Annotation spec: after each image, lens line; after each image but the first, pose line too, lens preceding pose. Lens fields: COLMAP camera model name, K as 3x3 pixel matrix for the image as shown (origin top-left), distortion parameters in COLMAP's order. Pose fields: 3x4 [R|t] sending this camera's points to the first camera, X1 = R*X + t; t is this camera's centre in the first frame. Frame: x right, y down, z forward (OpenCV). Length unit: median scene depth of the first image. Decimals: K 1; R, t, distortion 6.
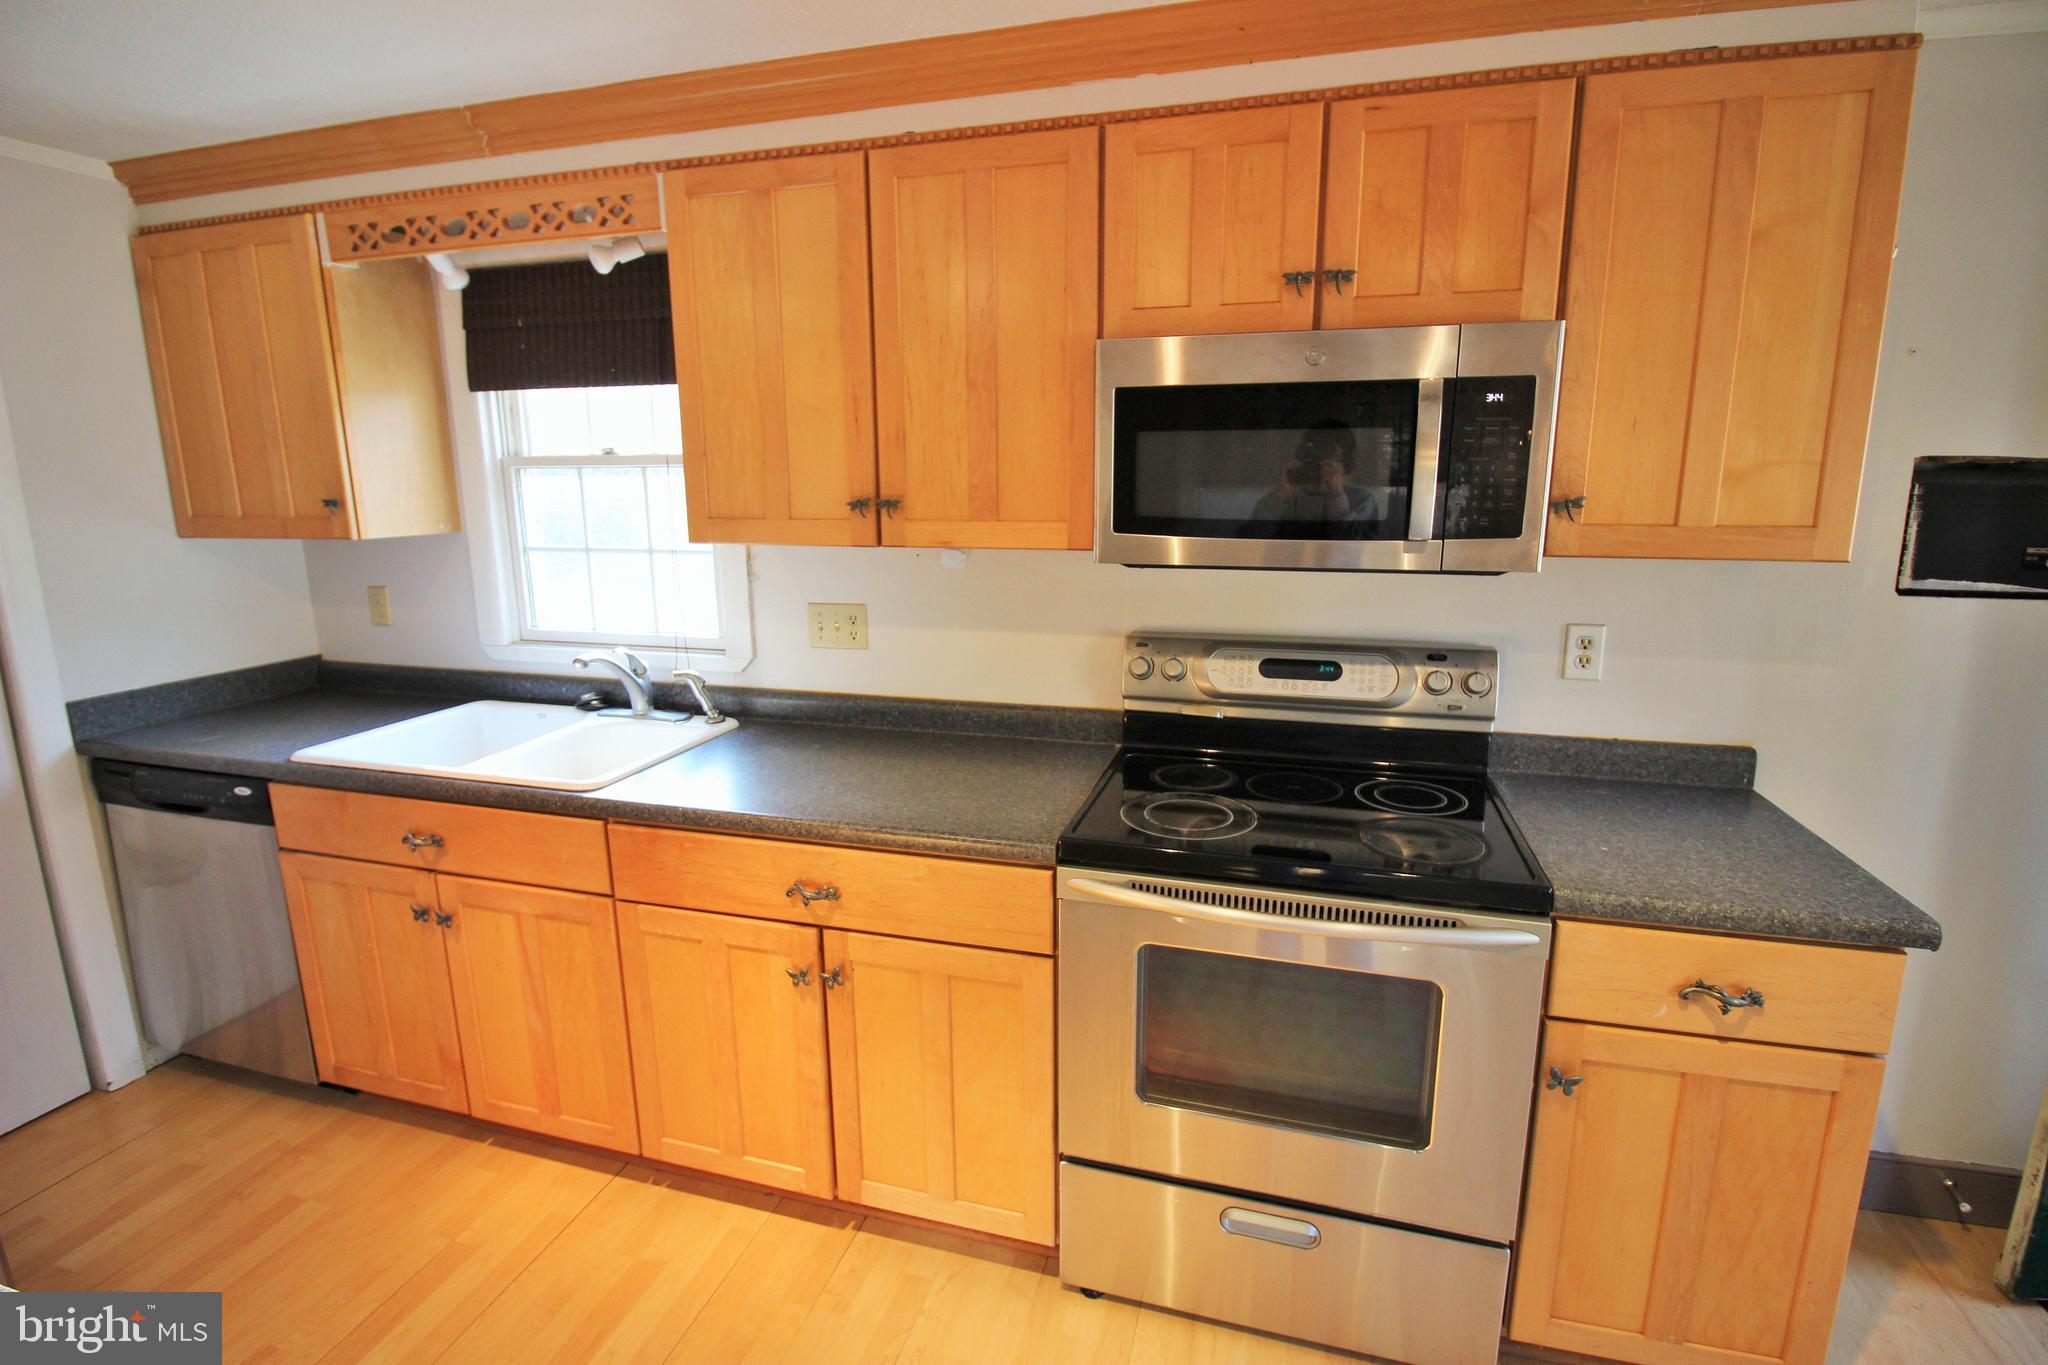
lens RADIAL K [[973.0, 0, 1027.3], [0, 973.0, 647.2], [0, 0, 1]] dist [-0.025701, -0.000310]
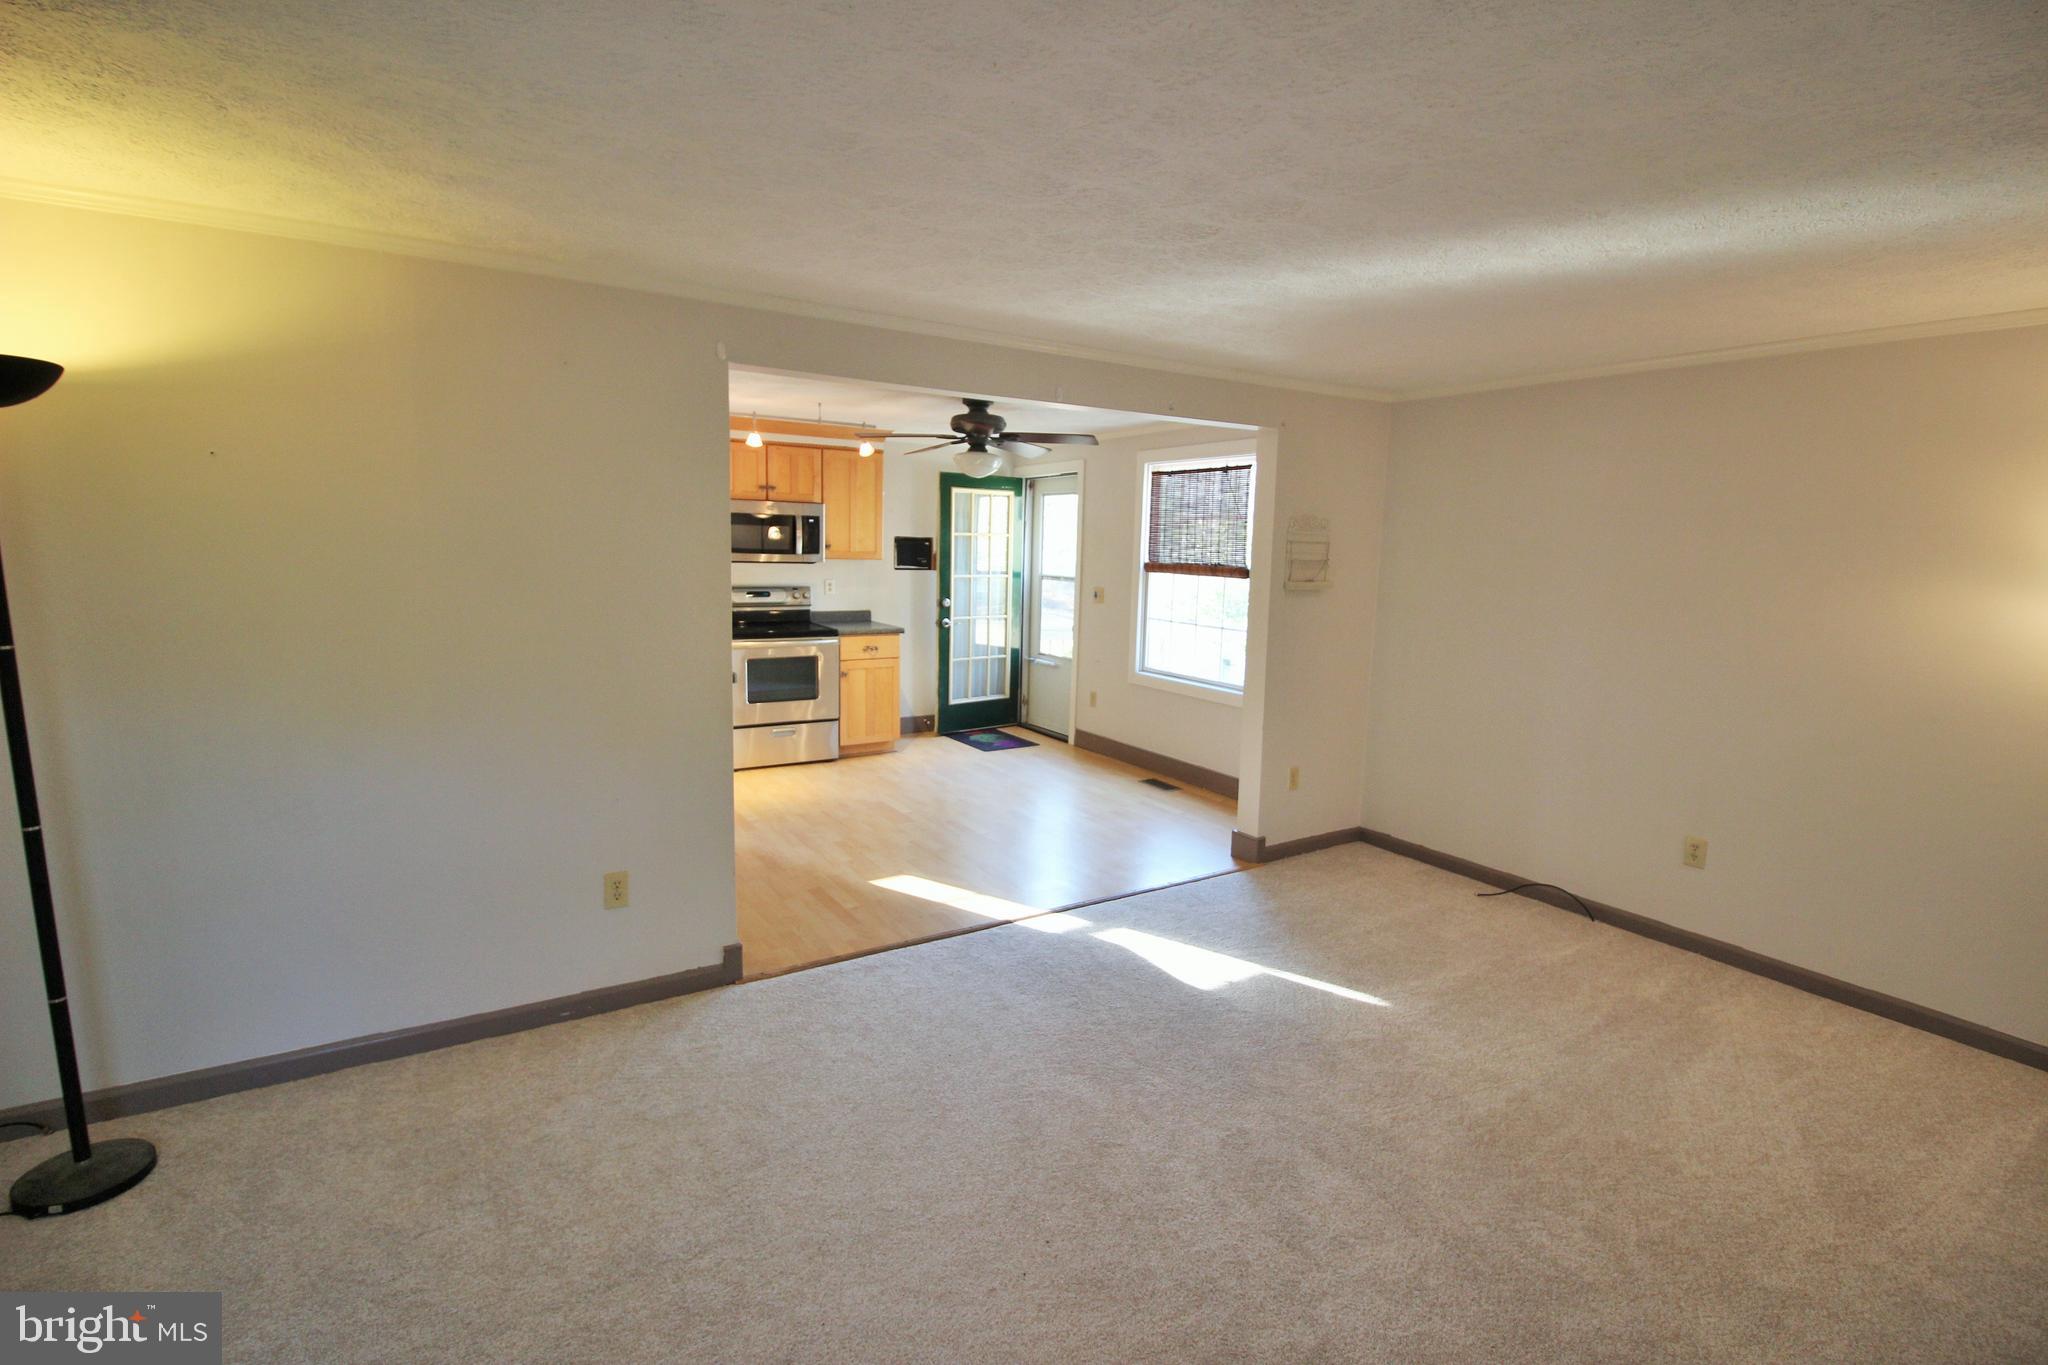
lens RADIAL K [[947.4, 0, 1036.5], [0, 947.4, 679.0], [0, 0, 1]] dist [0.000854, -0.011068]
pose [[0.661655, -0.089358, 0.744465, -1.994503], [0.105026, 0.994130, 0.025982, 0.421697], [-0.742416, 0.060997, 0.667156, -2.432339]]
